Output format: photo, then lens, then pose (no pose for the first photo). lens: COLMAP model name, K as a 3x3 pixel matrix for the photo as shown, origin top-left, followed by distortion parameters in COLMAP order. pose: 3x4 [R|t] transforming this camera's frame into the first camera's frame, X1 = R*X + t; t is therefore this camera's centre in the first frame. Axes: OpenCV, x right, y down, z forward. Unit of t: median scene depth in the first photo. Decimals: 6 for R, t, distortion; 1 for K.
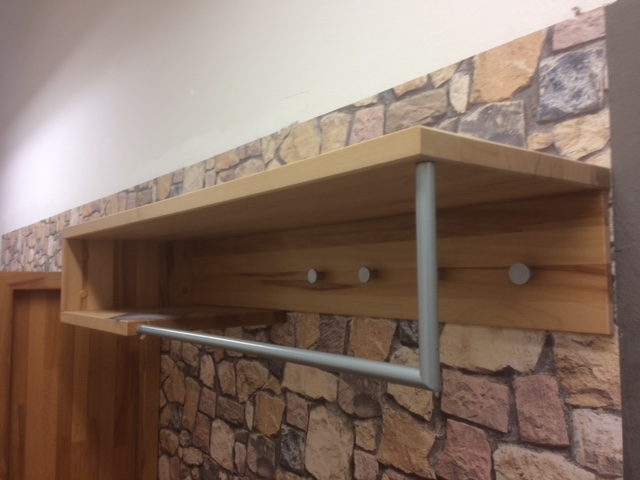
lens RADIAL K [[542.4, 0, 320.0], [0, 542.4, 240.0], [0, 0, 1]] dist [0.123303, -0.195485]
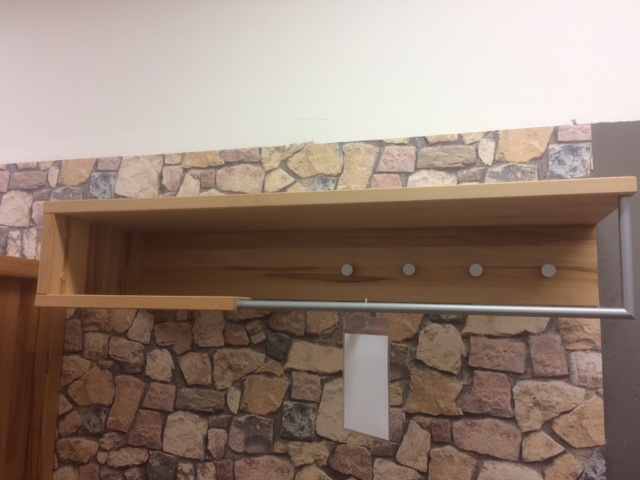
lens RADIAL K [[542.4, 0, 320.0], [0, 542.4, 240.0], [0, 0, 1]] dist [0.123303, -0.195485]
pose [[0.822100, 0.107402, 0.559121, -0.892844], [-0.072747, 0.993812, -0.083940, 0.125862], [-0.564676, 0.028332, 0.824826, 0.023551]]
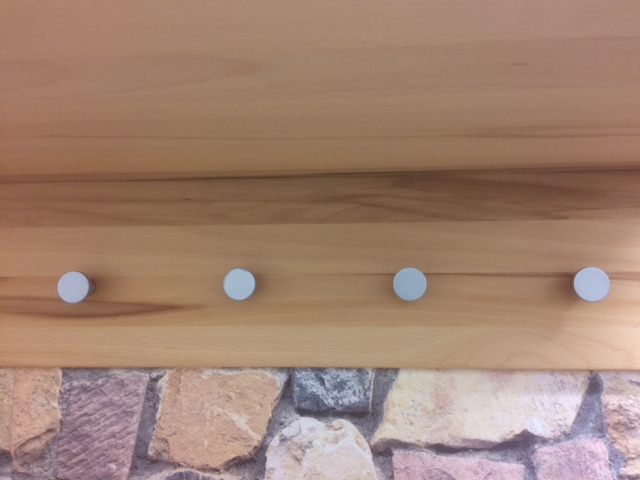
lens RADIAL K [[542.4, 0, 320.0], [0, 542.4, 240.0], [0, 0, 1]] dist [0.123303, -0.195485]
pose [[0.679856, 0.068583, 0.730131, -0.250661], [-0.052078, 0.997619, -0.045216, 0.044071], [-0.731494, -0.007284, 0.681809, 0.633745]]
